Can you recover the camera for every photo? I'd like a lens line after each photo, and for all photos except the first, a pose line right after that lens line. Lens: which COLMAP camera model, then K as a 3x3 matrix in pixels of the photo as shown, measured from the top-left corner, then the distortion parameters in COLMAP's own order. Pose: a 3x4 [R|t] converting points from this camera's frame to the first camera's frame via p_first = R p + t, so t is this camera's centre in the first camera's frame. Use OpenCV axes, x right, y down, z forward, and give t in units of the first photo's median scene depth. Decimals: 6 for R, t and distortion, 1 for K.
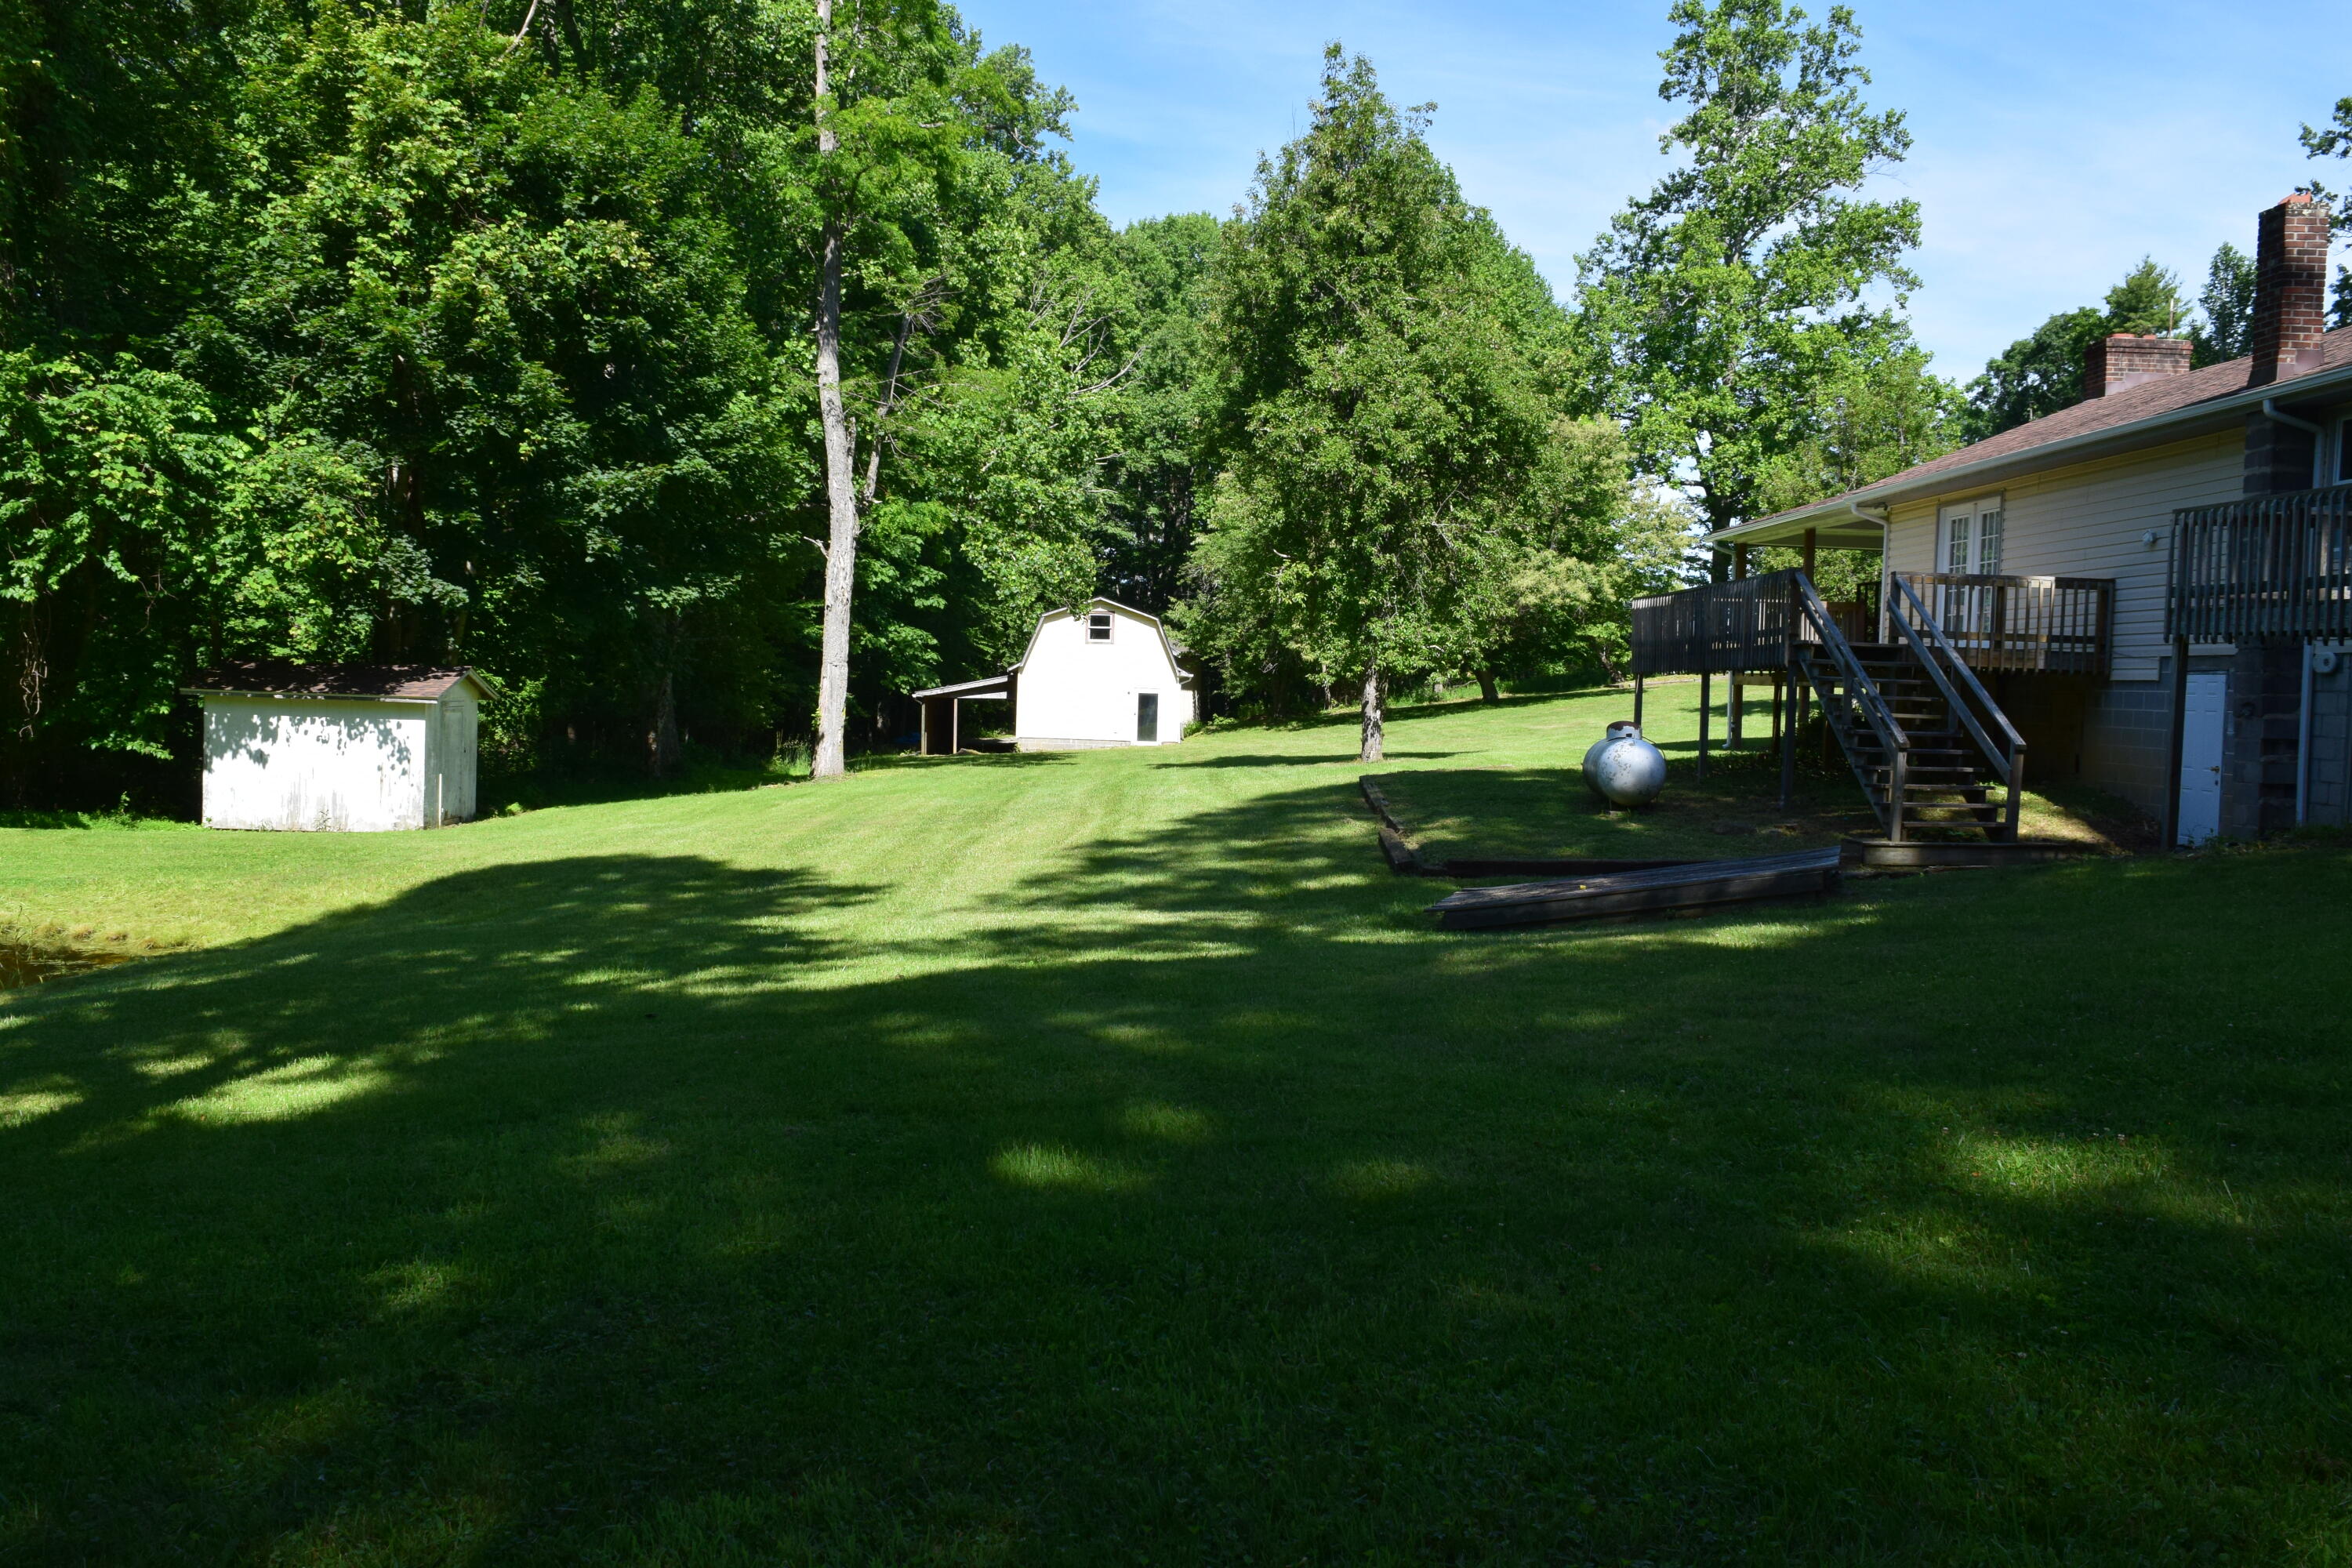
lens RADIAL K [[1821.6, 0, 1179.8], [0, 1821.6, 786.0], [0, 0, 1]] dist [-0.017537, 0.008619]
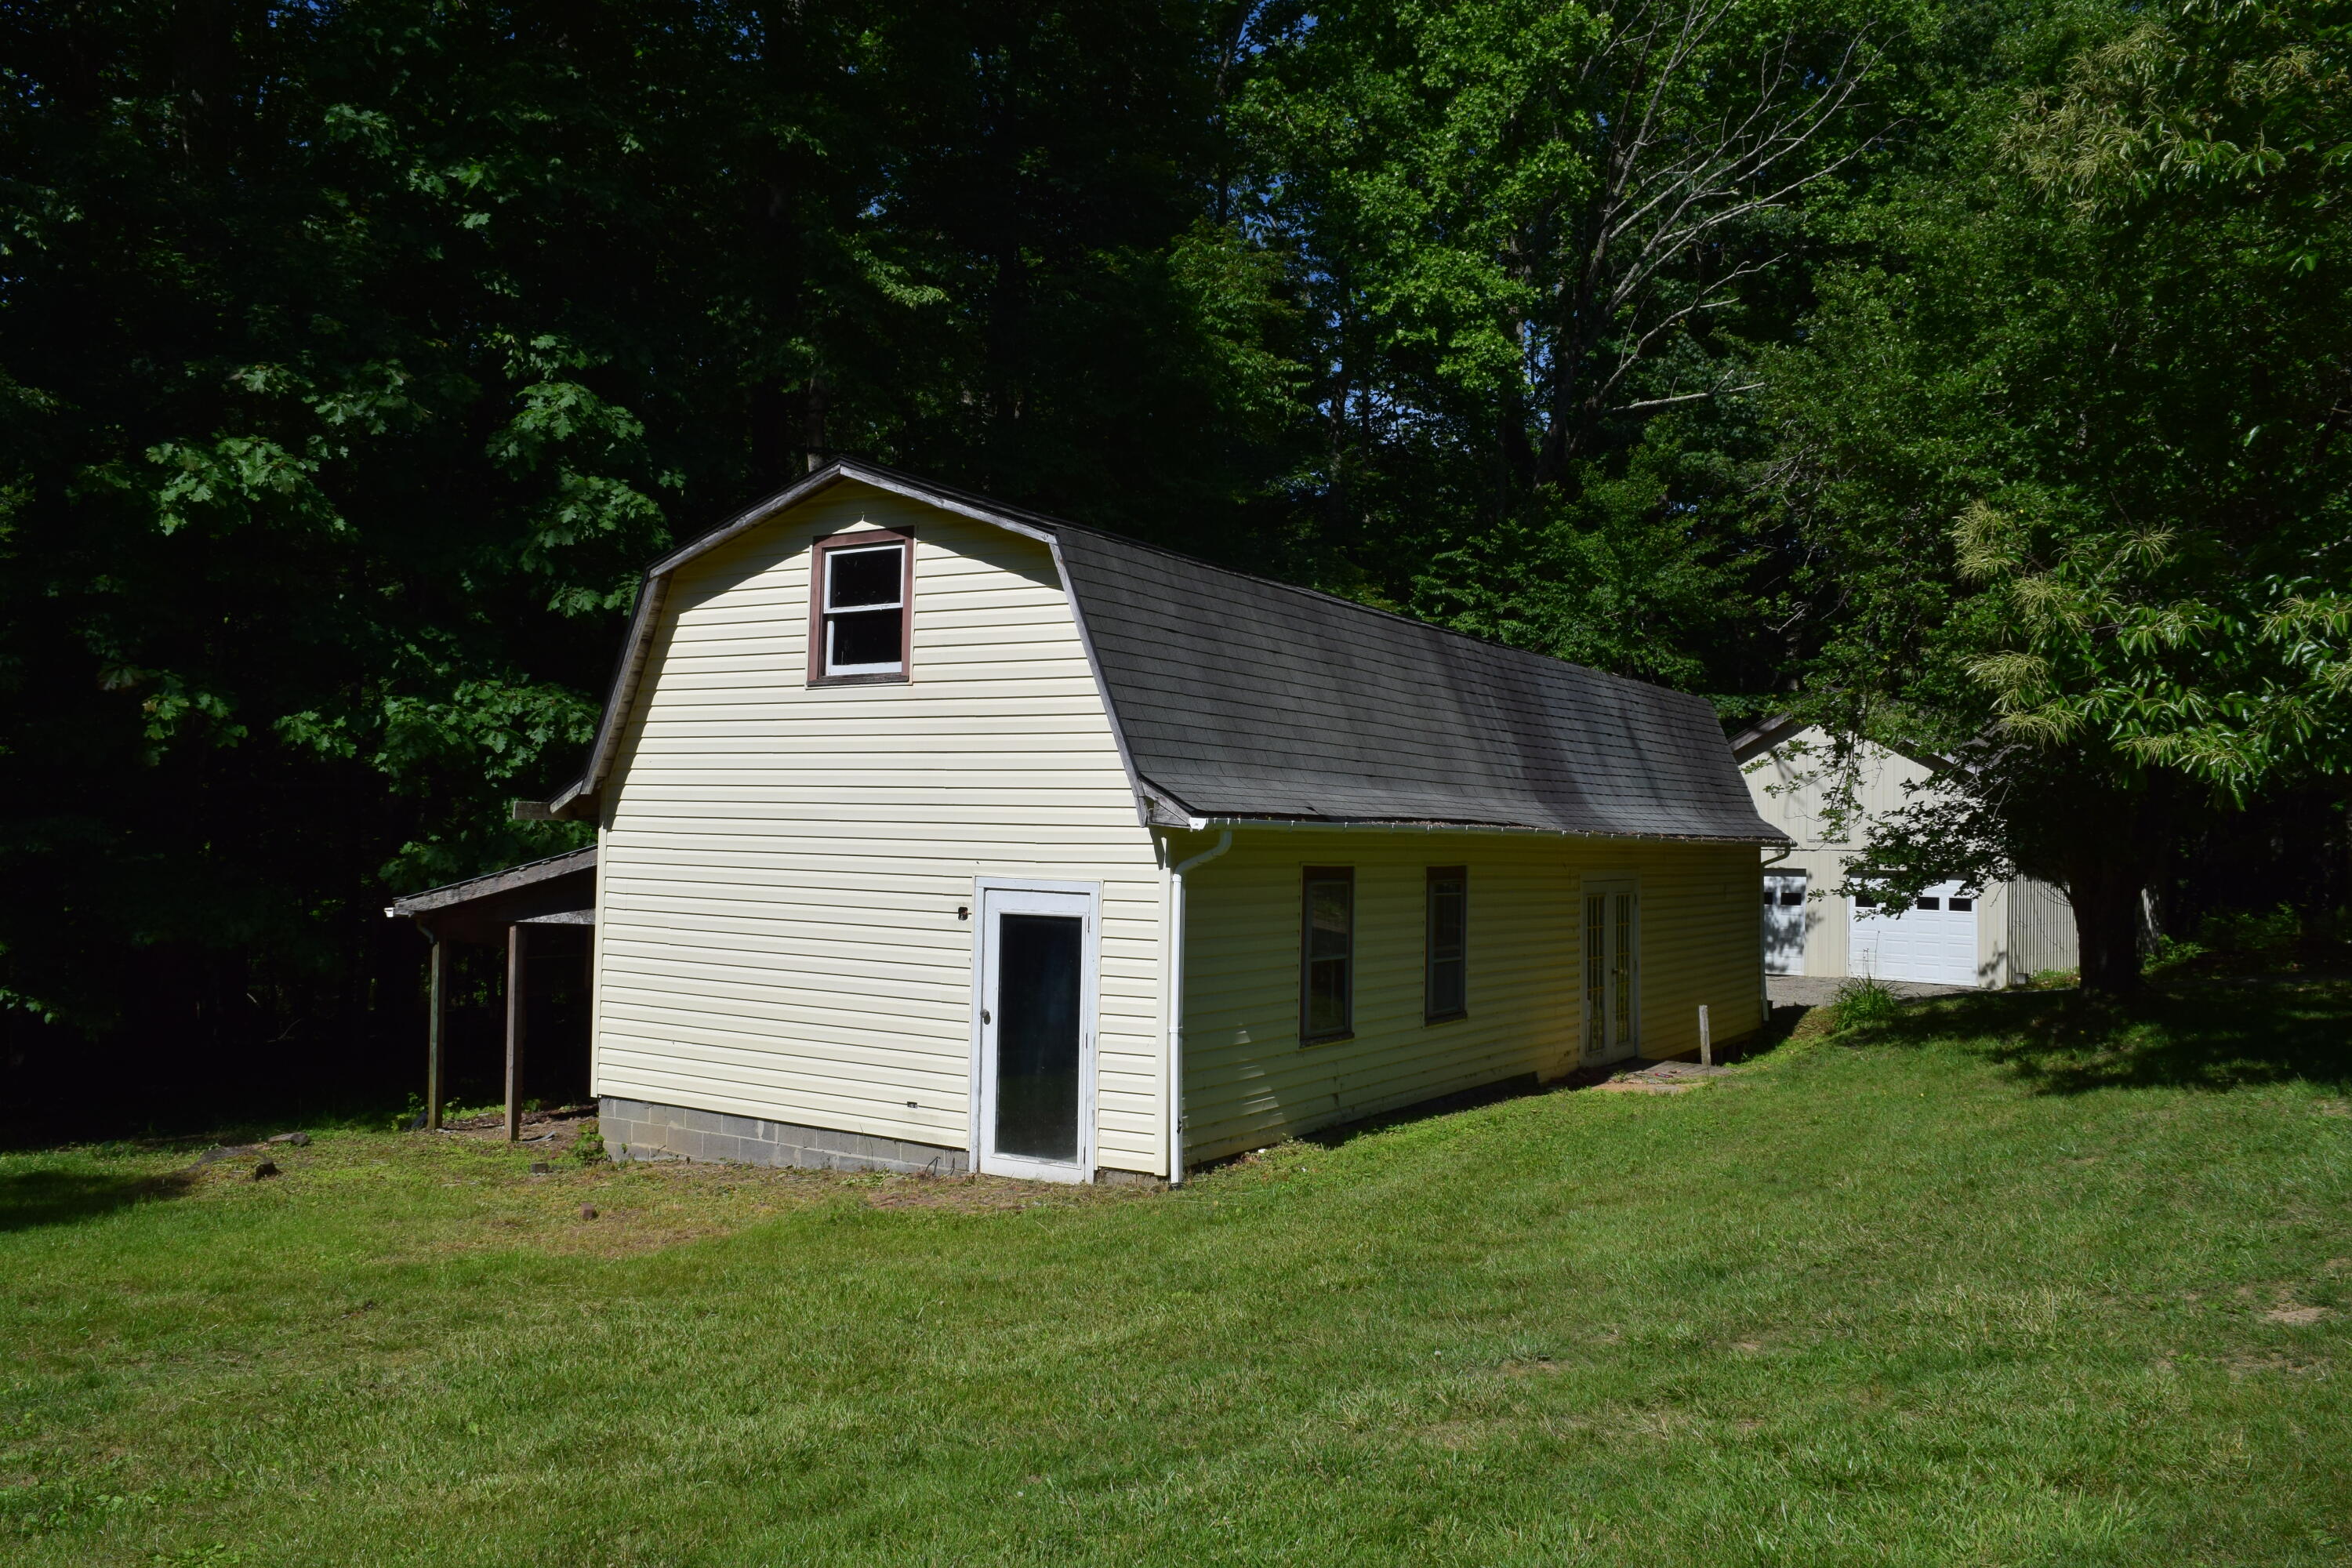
lens RADIAL K [[1821.6, 0, 1168.9], [0, 1821.6, 784.9], [0, 0, 1]] dist [-0.017537, 0.008619]
pose [[0.818602, -0.028988, -0.573629, 0.193049], [-0.028137, 0.995503, -0.090459, -0.083390], [0.573671, 0.090190, 0.814105, 1.486055]]
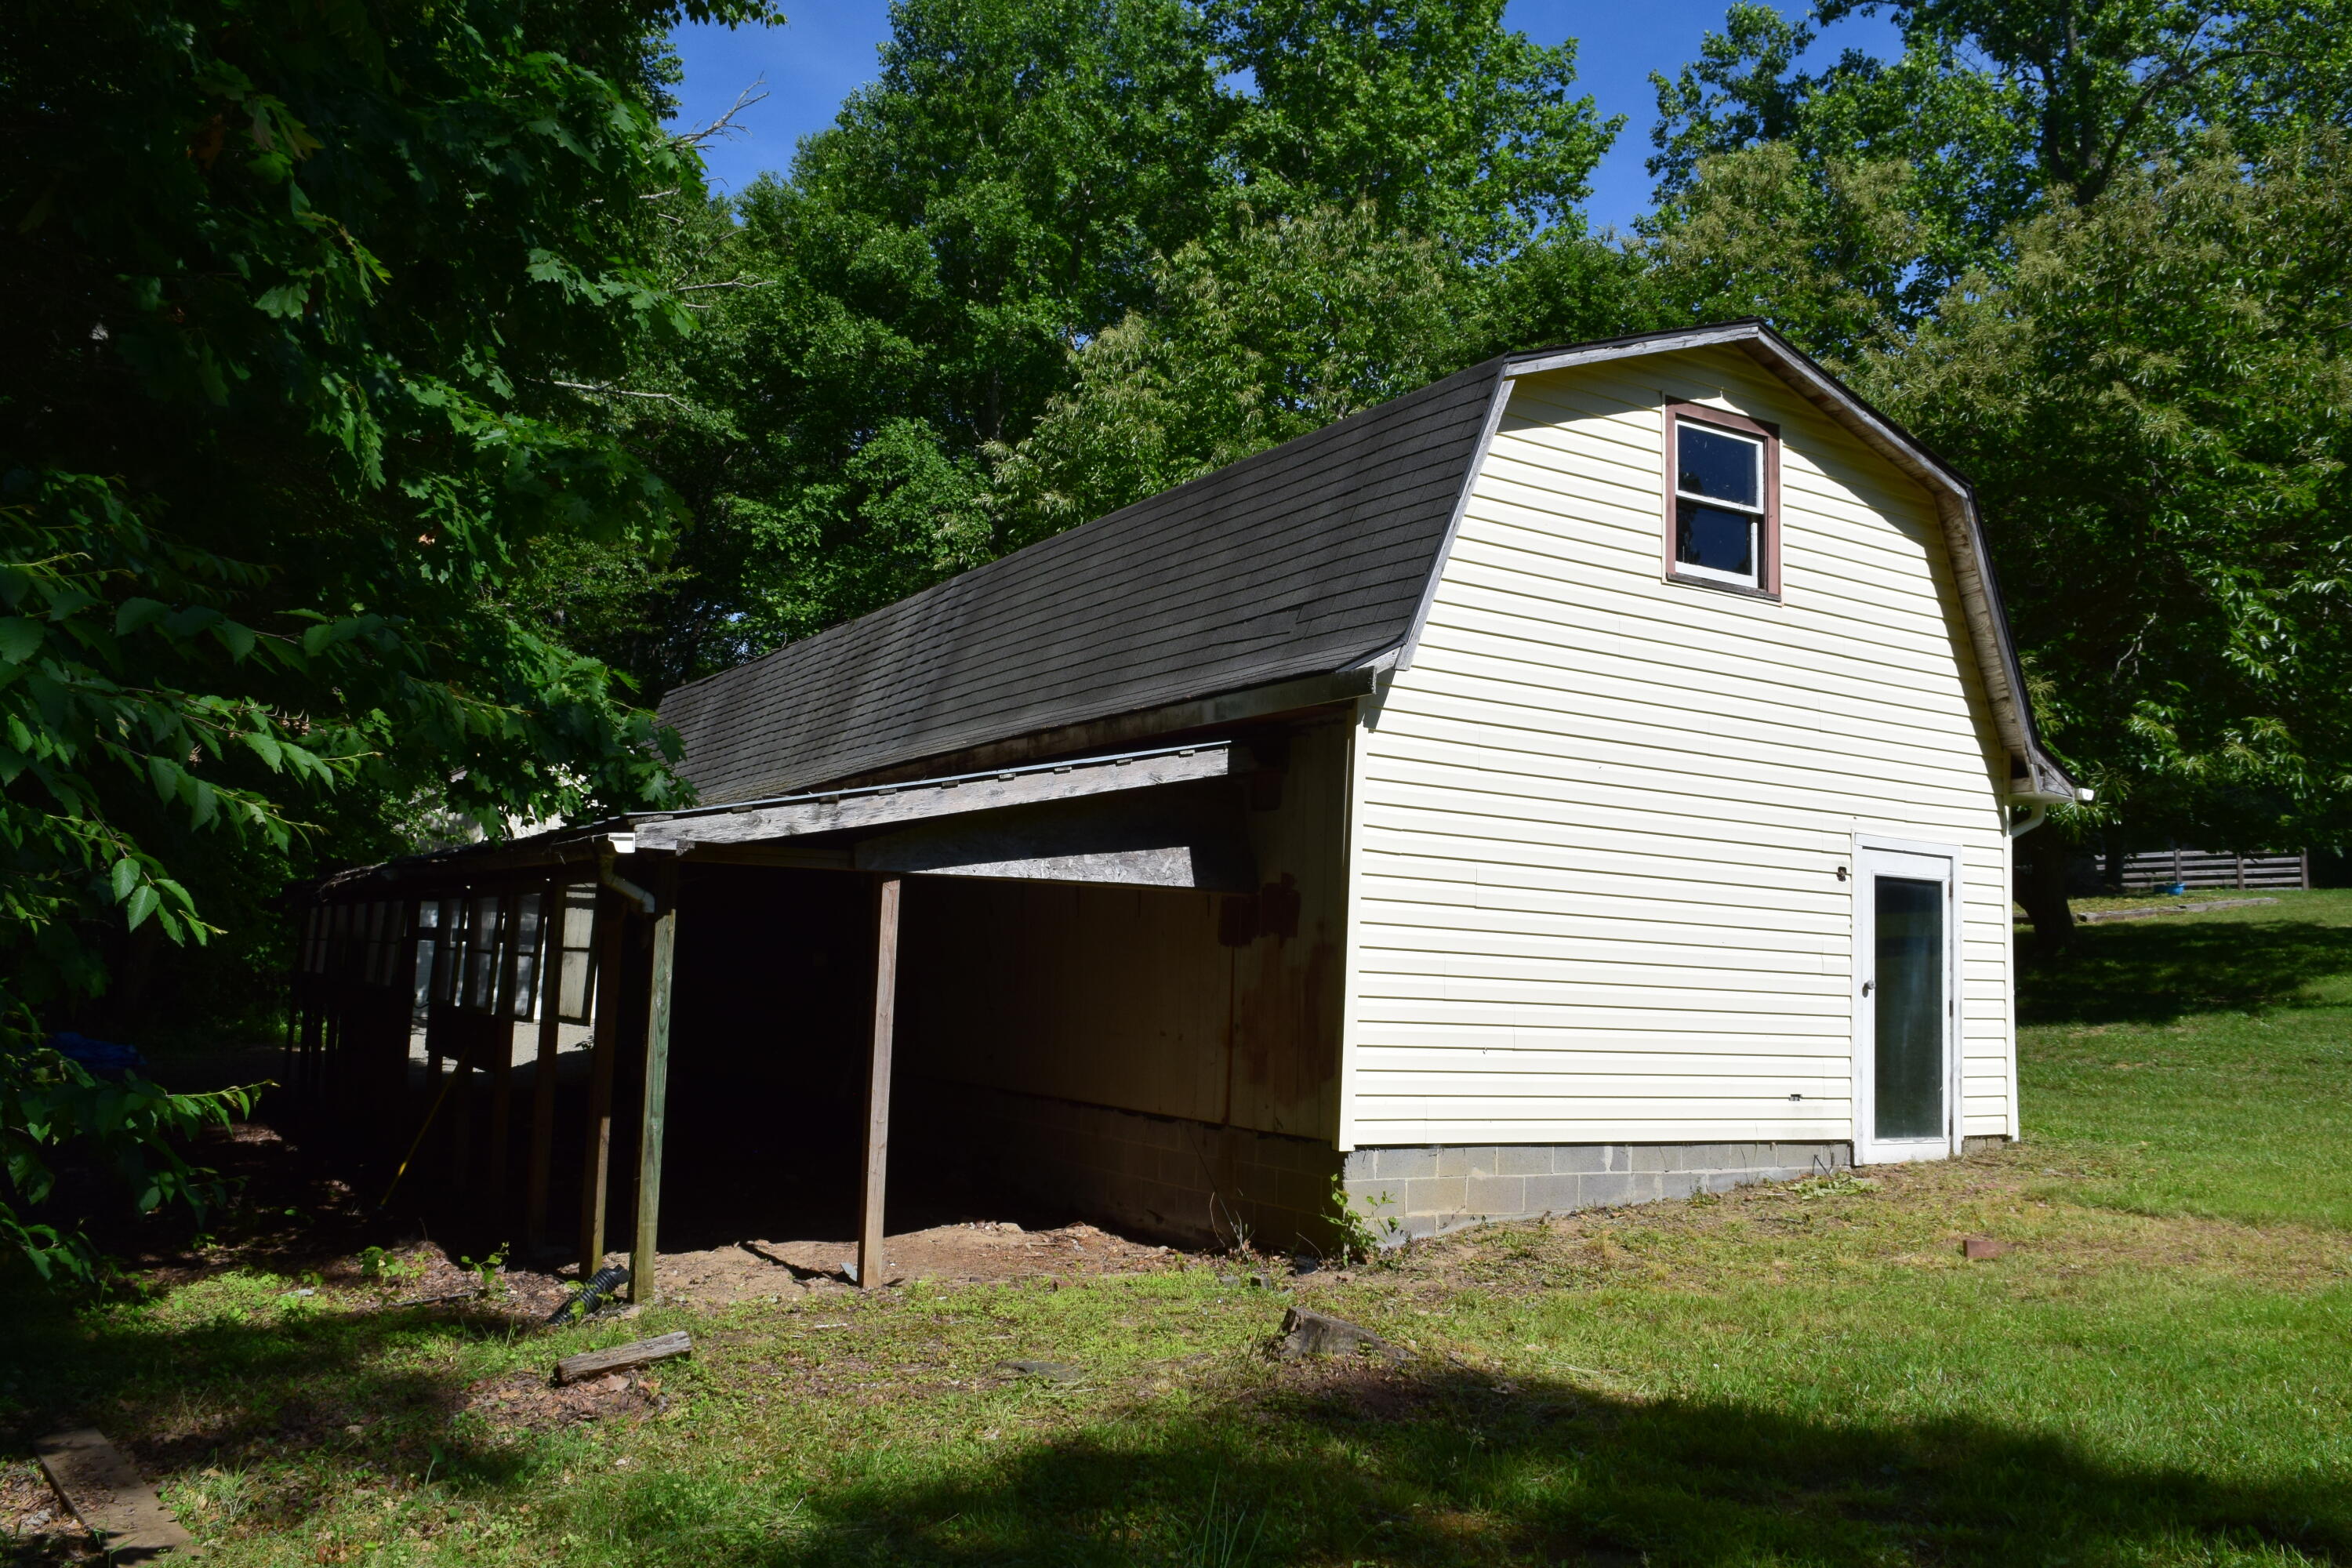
lens RADIAL K [[1821.6, 0, 1176.4], [0, 1821.6, 788.1], [0, 0, 1]] dist [-0.017537, 0.008619]
pose [[0.880082, 0.053700, 0.471775, -0.304809], [0.013635, 0.990316, -0.138160, -0.061899], [-0.474625, 0.128025, 0.870828, 1.533688]]
